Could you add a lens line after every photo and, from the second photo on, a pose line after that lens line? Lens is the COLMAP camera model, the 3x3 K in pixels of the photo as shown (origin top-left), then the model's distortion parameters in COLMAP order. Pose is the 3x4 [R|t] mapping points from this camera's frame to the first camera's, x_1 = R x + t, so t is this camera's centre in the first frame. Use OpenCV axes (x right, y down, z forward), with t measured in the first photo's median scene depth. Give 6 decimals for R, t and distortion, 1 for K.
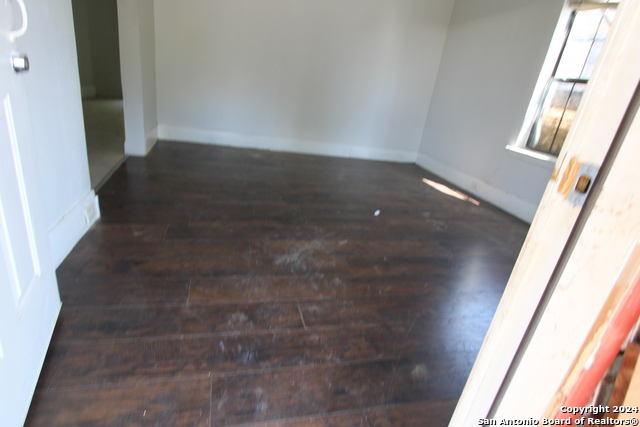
lens RADIAL K [[343.6, 0, 320.0], [0, 343.6, 213.5], [0, 0, 1]] dist [-0.019066, 0.000460]
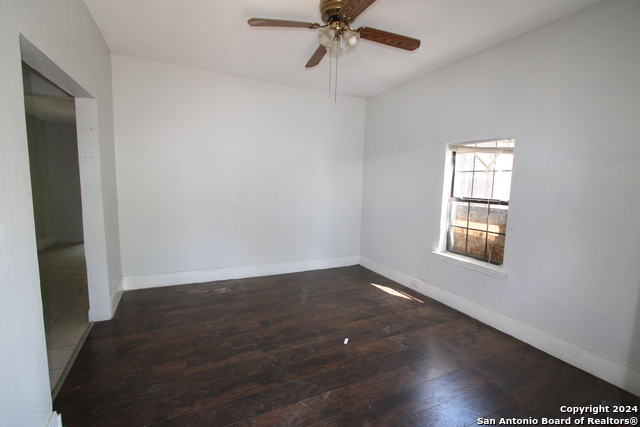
lens RADIAL K [[289.3, 0, 320.0], [0, 289.3, 213.5], [0, 0, 1]] dist [-0.017112, 0.000607]
pose [[0.972843, -0.138983, 0.185094, -0.026376], [0.180359, 0.956371, -0.229837, -0.174332], [-0.145075, 0.256979, 0.955466, 0.022705]]
